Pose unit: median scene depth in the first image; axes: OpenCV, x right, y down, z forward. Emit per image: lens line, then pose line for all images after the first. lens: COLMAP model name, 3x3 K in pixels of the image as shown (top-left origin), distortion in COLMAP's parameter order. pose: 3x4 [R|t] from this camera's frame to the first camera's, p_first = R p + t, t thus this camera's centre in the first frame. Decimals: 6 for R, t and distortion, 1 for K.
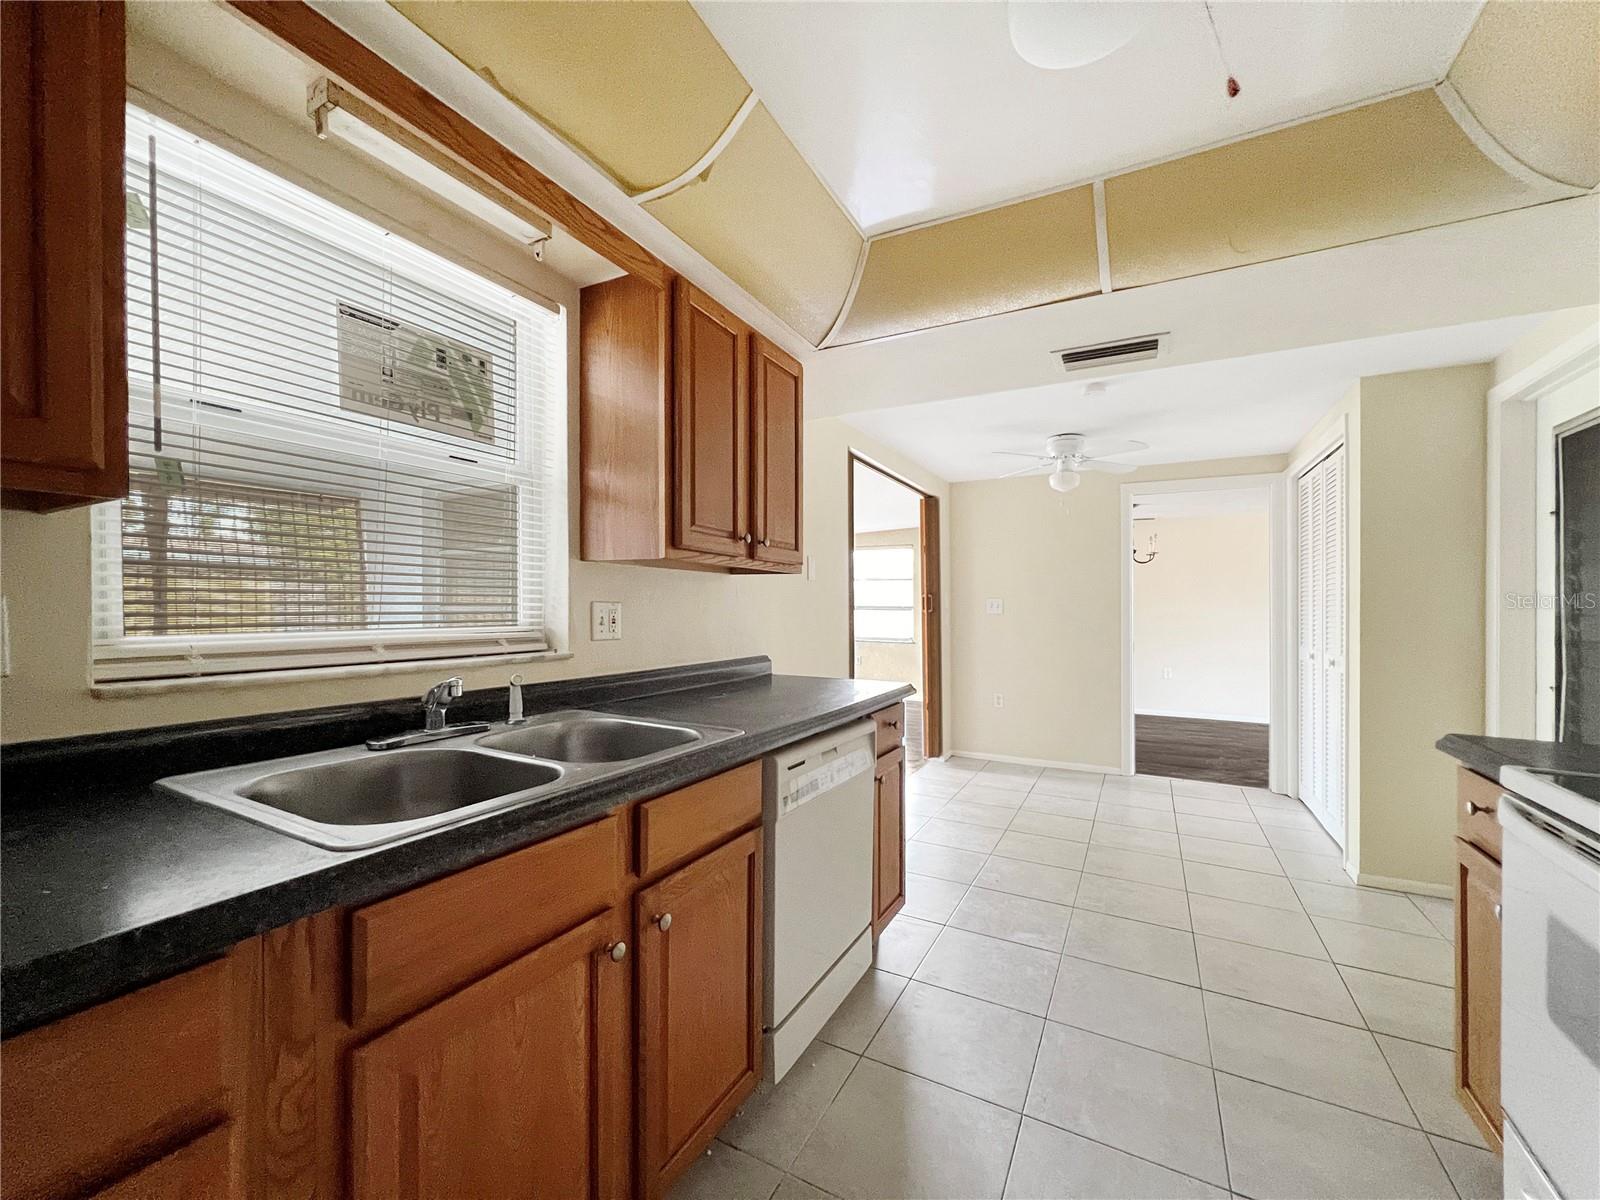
lens RADIAL K [[640.8, 0, 793.1], [0, 640.8, 612.8], [0, 0, 1]] dist [-0.000009, -0.000681]
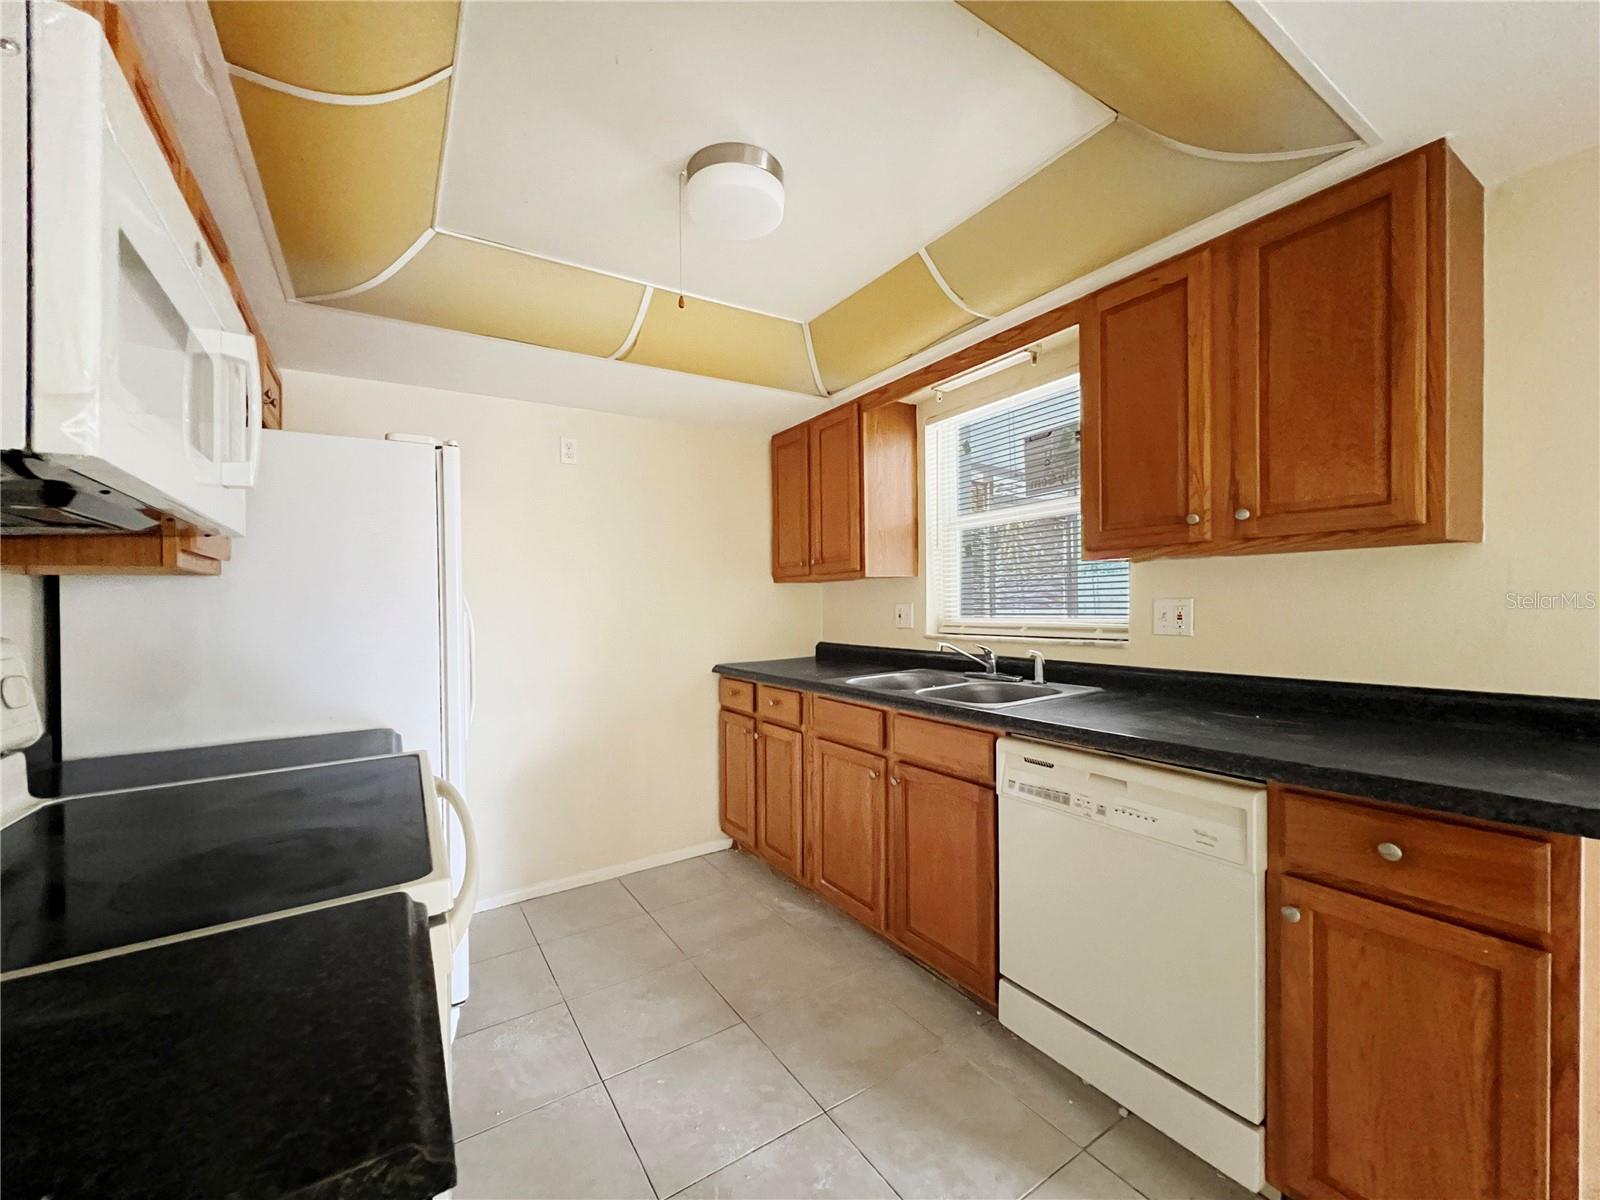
lens RADIAL K [[640.8, 0, 792.7], [0, 640.8, 602.2], [0, 0, 1]] dist [-0.000009, -0.000681]
pose [[-0.463786, 0.006523, -0.885923, 1.125522], [0.012645, 0.999920, 0.000742, -0.025040], [0.885857, -0.010858, -0.463832, 1.173027]]
